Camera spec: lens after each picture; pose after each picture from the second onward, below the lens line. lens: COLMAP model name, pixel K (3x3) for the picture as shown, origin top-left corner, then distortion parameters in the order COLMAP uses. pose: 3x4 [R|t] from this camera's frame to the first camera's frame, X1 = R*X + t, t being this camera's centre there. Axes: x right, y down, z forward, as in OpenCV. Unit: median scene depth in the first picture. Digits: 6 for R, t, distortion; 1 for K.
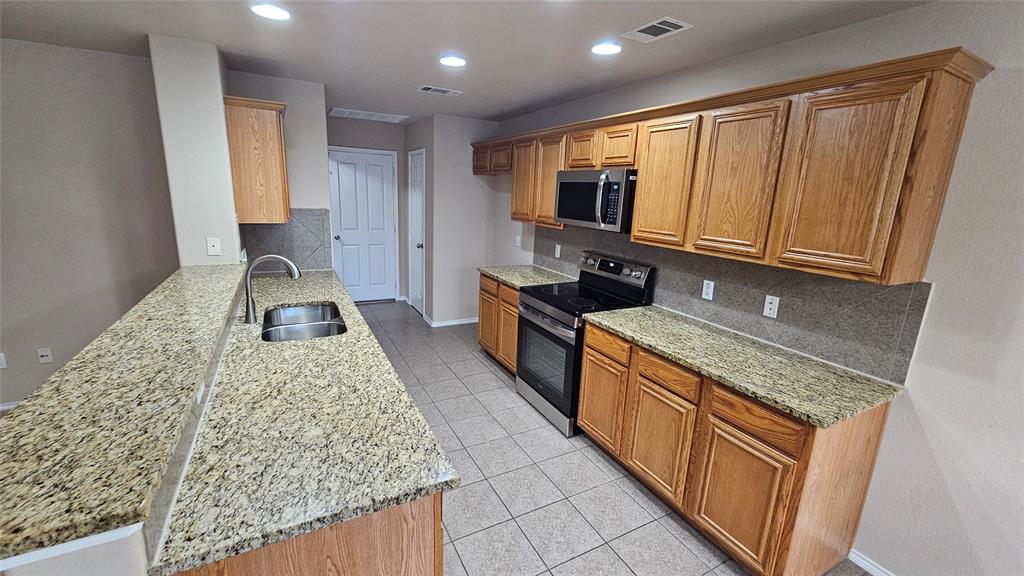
lens RADIAL K [[417.5, 0, 512.2], [0, 417.5, 286.7], [0, 0, 1]] dist [-0.004595, 0.001551]
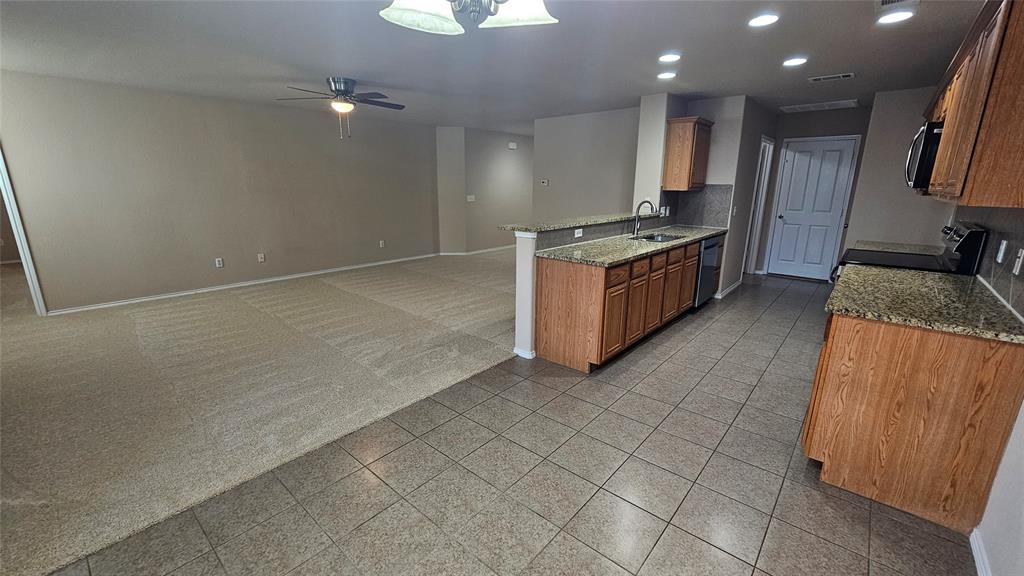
lens RADIAL K [[417.5, 0, 513.3], [0, 417.5, 289.3], [0, 0, 1]] dist [-0.004595, 0.001551]
pose [[0.361205, 0.191503, -0.912610, 1.127419], [-0.198951, 0.971977, 0.125218, 0.224510], [0.911016, 0.136335, 0.389183, -0.302277]]
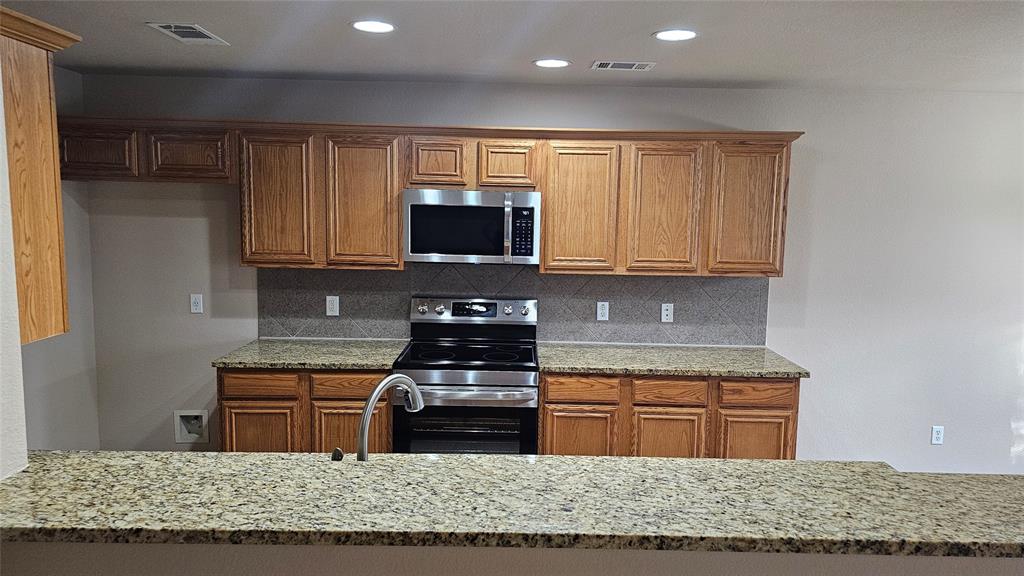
lens RADIAL K [[689.0, 0, 518.1], [0, 689.0, 287.0], [0, 0, 1]] dist [0.045180, -0.030473]
pose [[0.474332, -0.136452, 0.869707, -1.301513], [0.196681, 0.979370, 0.046389, -0.204867], [-0.858094, 0.149051, 0.491384, 0.448652]]
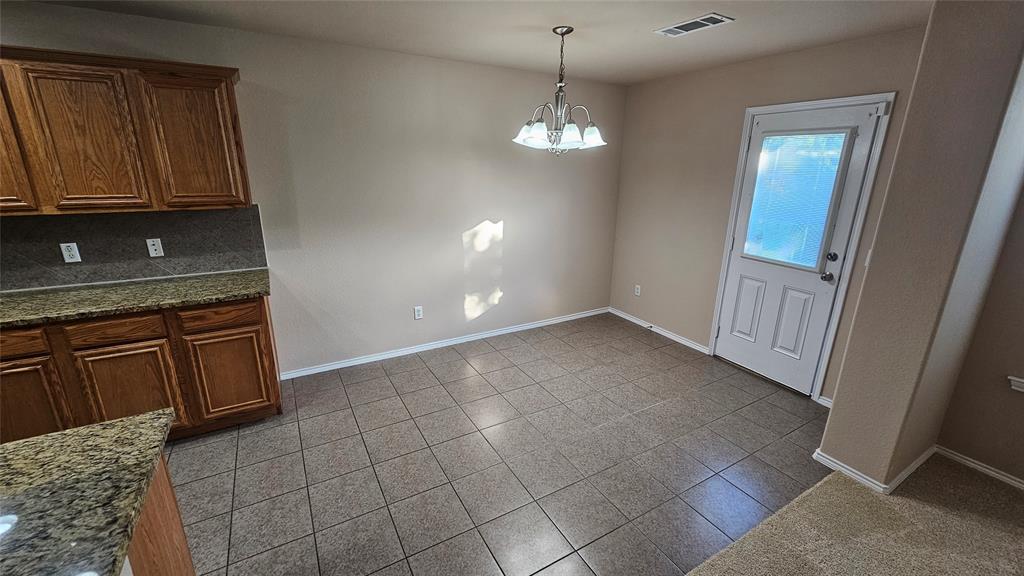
lens RADIAL K [[417.5, 0, 518.7], [0, 417.5, 285.7], [0, 0, 1]] dist [-0.004595, 0.001551]
pose [[-0.034561, -0.321039, 0.946435, -0.629108], [0.204035, 0.924789, 0.321148, -0.024145], [-0.978353, 0.204205, 0.033541, -0.041242]]
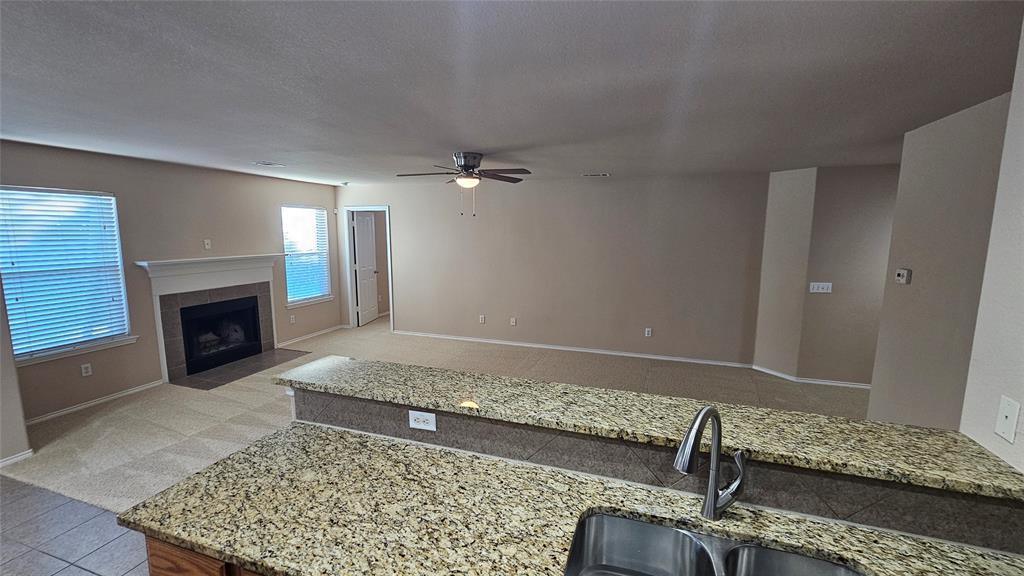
lens RADIAL K [[417.5, 0, 518.8], [0, 417.5, 288.3], [0, 0, 1]] dist [-0.004595, 0.001551]
pose [[-0.721127, 0.045530, -0.691305, -0.084375], [-0.190801, 0.946198, 0.261349, -0.316691], [0.666011, 0.320368, -0.673642, 1.203118]]
